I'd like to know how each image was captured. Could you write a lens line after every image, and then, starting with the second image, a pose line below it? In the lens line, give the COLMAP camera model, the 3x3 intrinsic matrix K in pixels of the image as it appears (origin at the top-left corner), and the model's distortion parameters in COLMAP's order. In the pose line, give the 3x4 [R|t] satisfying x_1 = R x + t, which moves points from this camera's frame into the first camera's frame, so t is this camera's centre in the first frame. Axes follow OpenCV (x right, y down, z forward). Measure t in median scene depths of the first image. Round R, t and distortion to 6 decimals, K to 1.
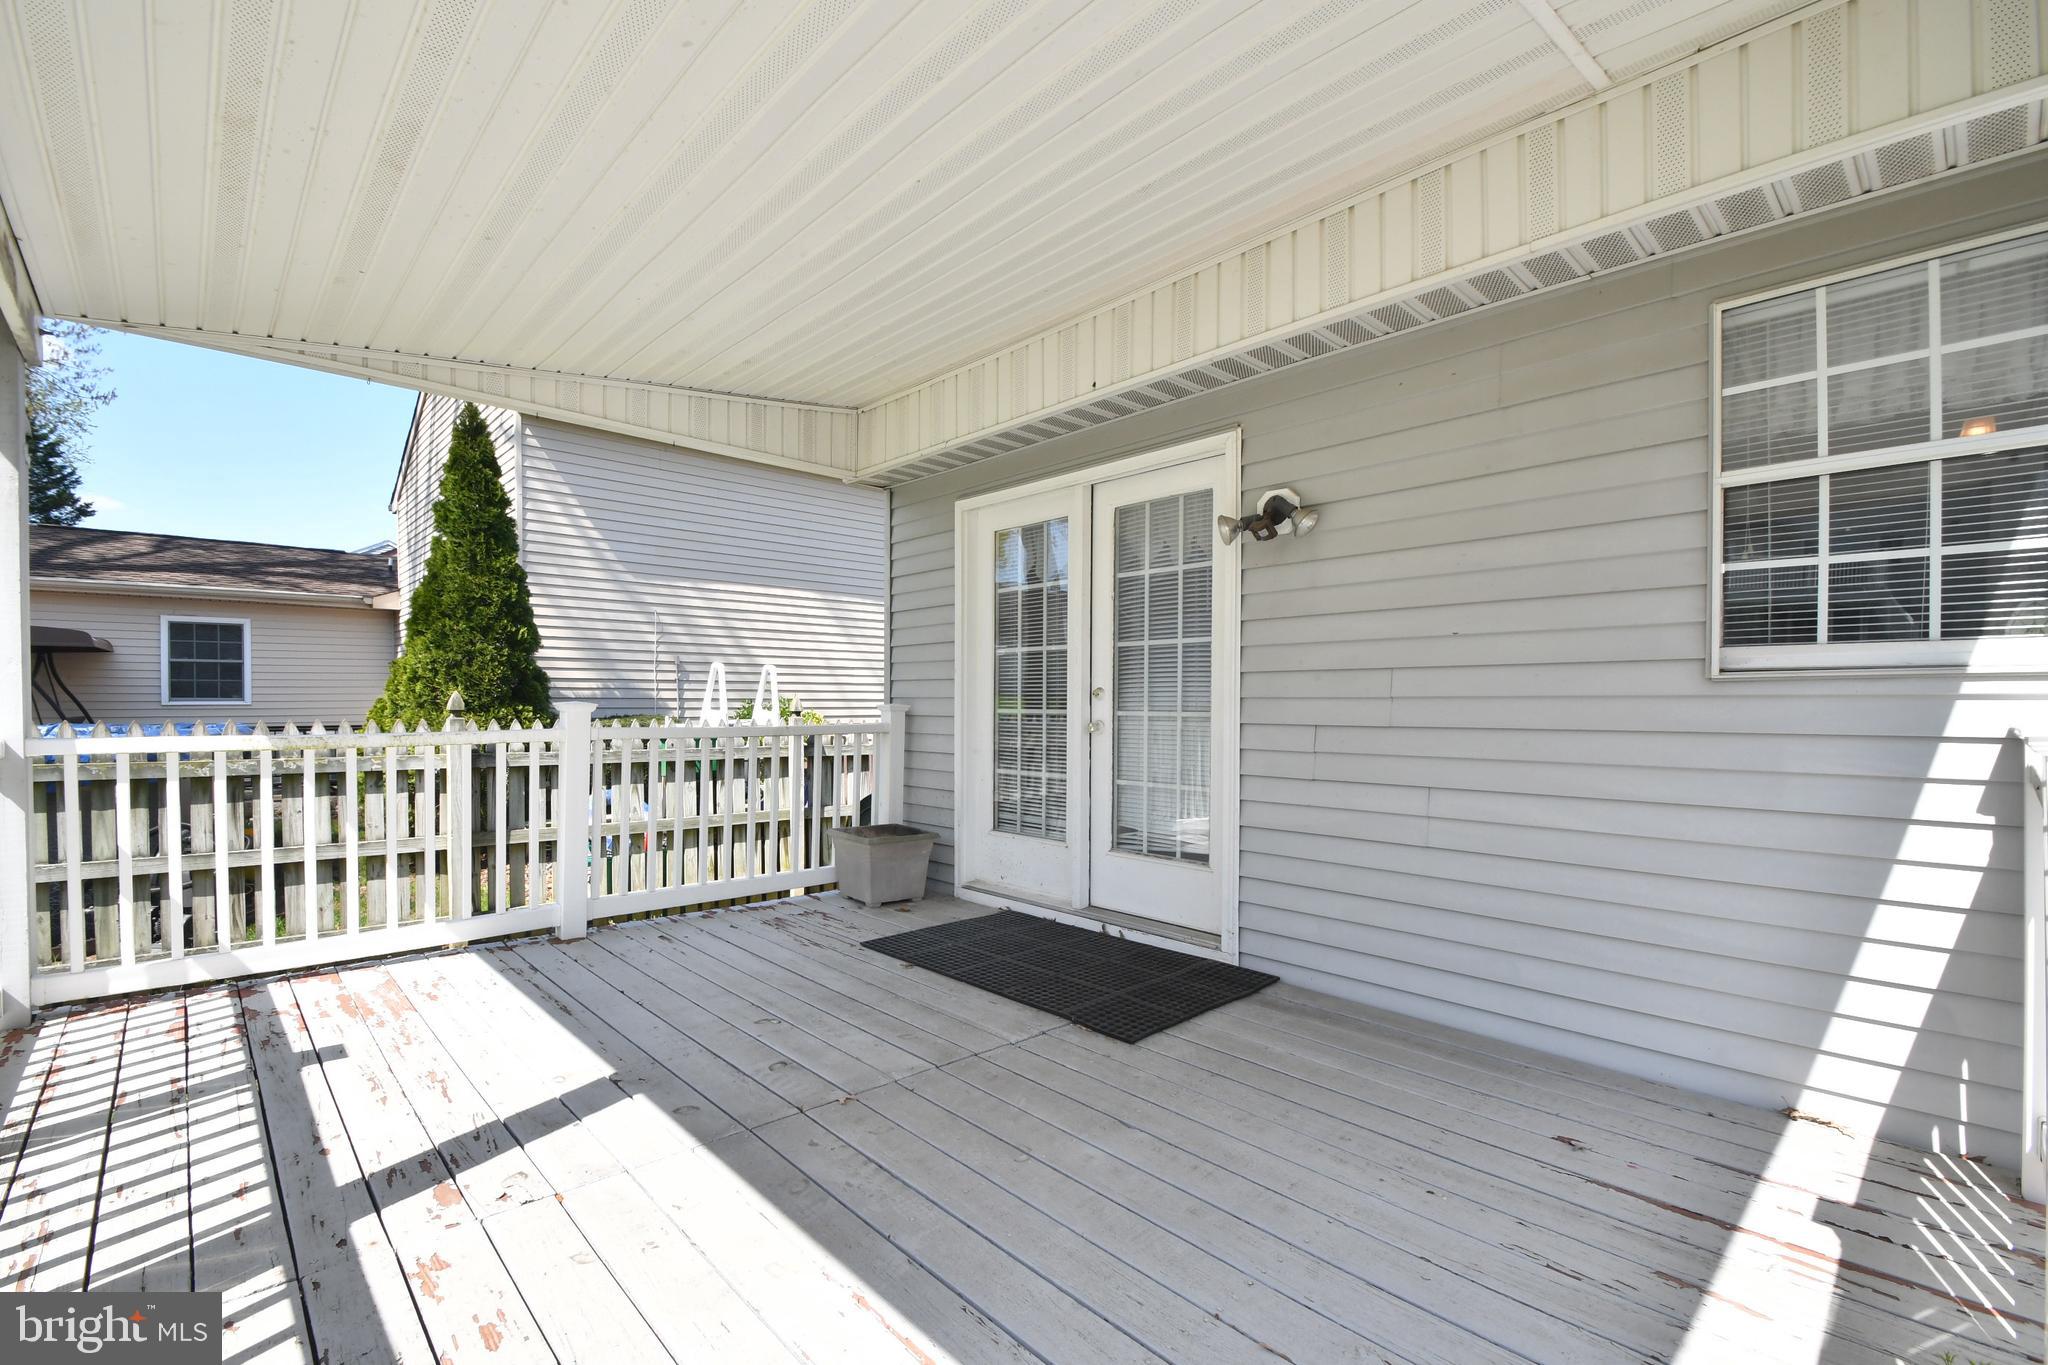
lens RADIAL K [[906.8, 0, 1005.8], [0, 906.8, 704.2], [0, 0, 1]] dist [0.019551, -0.012475]
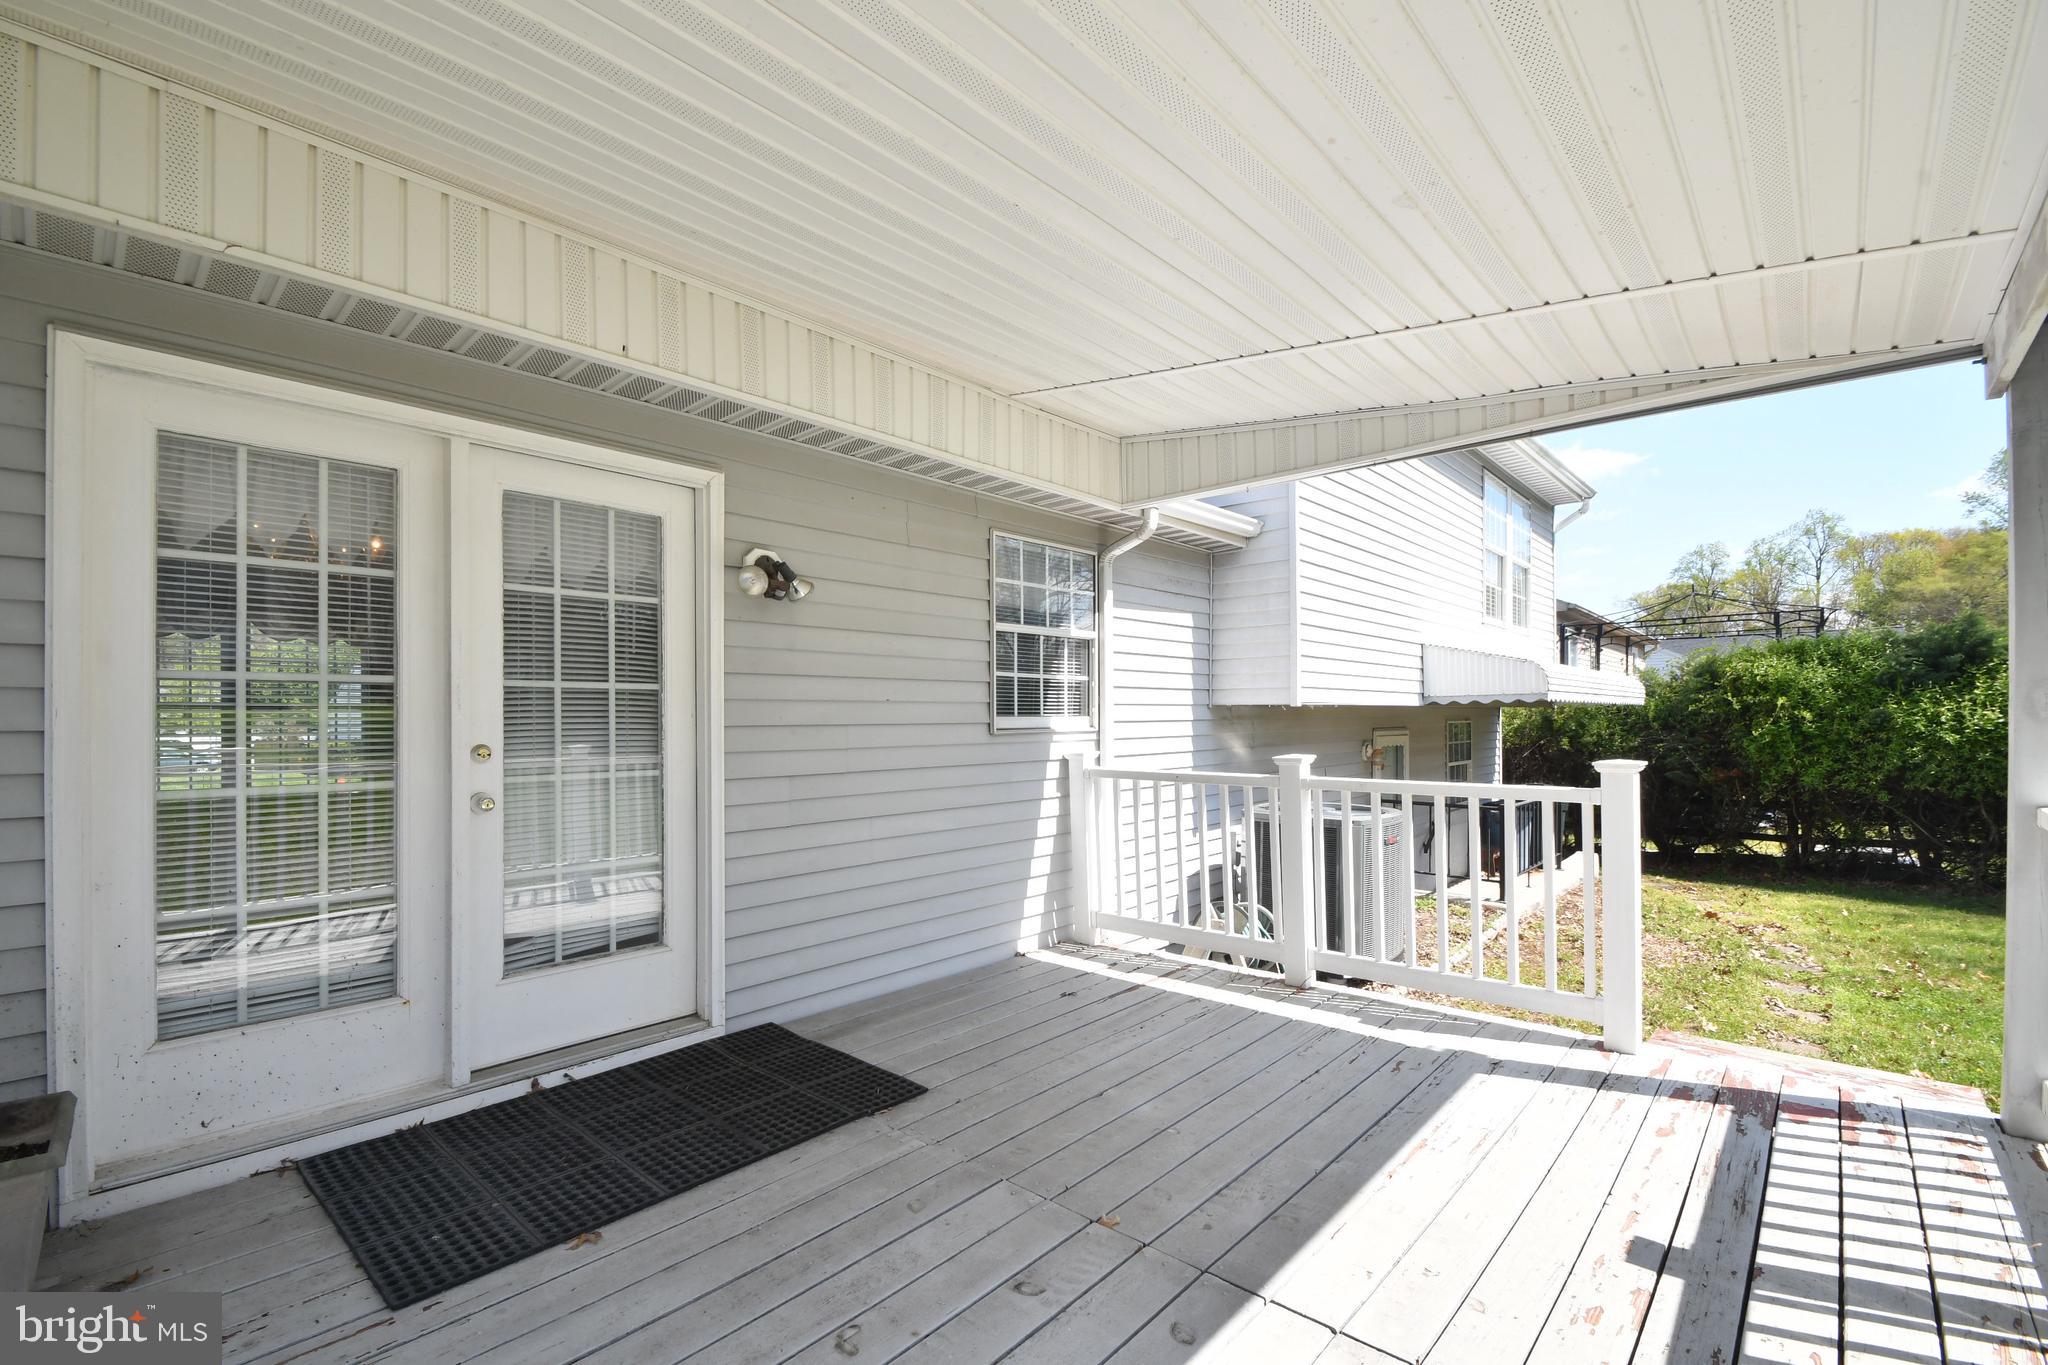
lens RADIAL K [[906.8, 0, 1005.8], [0, 906.8, 704.2], [0, 0, 1]] dist [0.019551, -0.012475]
pose [[-0.088509, 0.007862, 0.996044, -0.889479], [0.001170, 0.999969, -0.007789, -0.062593], [-0.996075, 0.000476, -0.088515, 0.970673]]
